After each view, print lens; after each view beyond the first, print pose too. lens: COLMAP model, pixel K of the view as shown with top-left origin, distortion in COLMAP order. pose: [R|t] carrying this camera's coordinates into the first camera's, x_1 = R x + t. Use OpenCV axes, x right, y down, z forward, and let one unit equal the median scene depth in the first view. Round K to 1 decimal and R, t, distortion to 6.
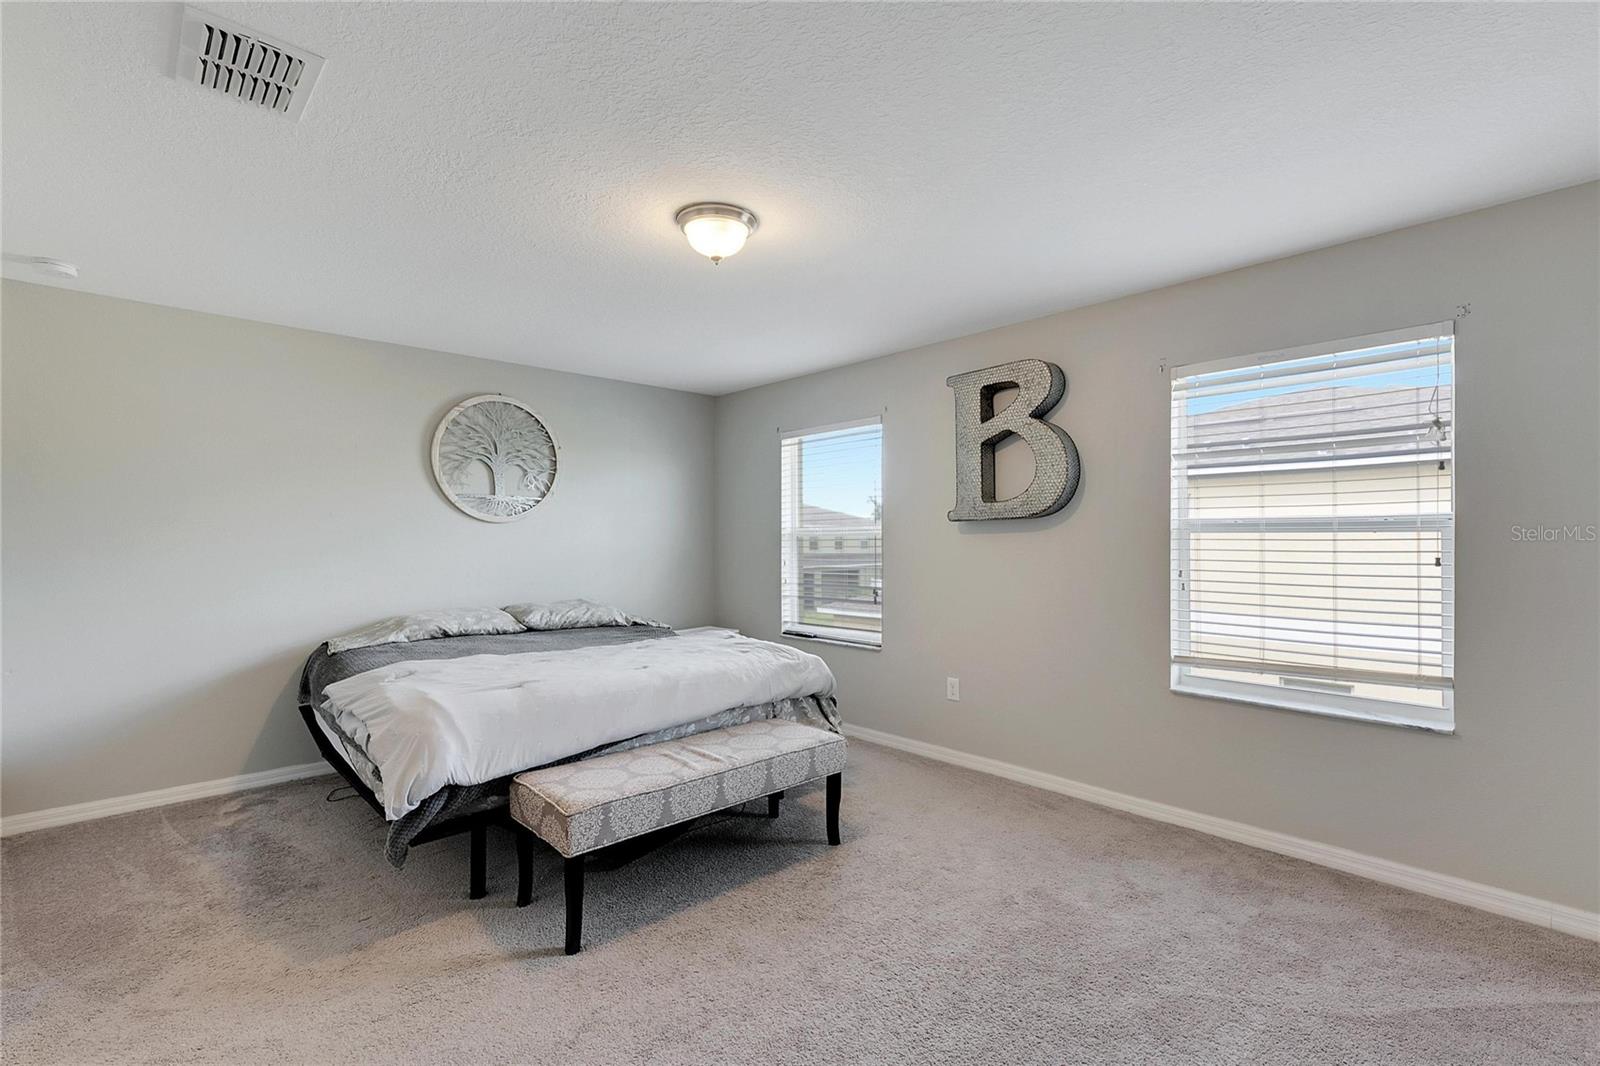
lens RADIAL K [[724.6, 0, 826.8], [0, 724.6, 535.5], [0, 0, 1]] dist [0.005180, 0.000216]
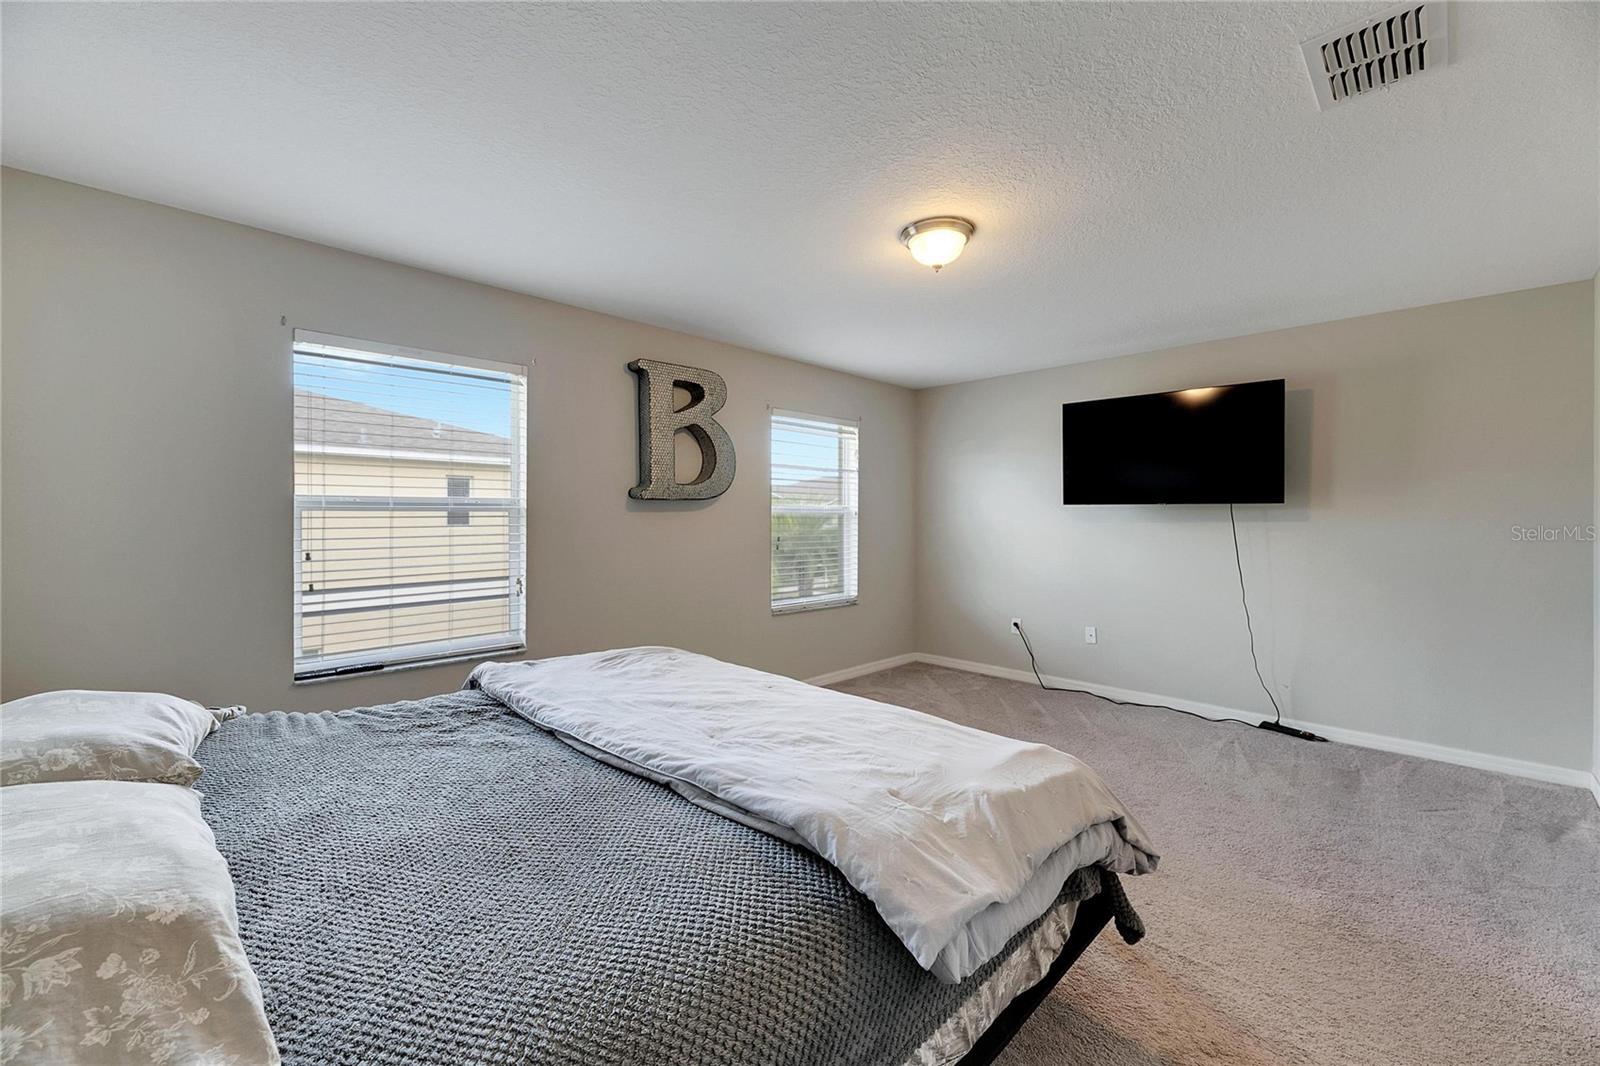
lens RADIAL K [[646.8, 0, 796.6], [0, 646.8, 520.9], [0, 0, 1]] dist [0.003496, -0.001006]
pose [[-0.003279, -0.007122, 0.999969, -0.734391], [-0.006226, 0.999955, 0.007101, 0.000234], [-0.999975, -0.006202, -0.003324, 0.781594]]
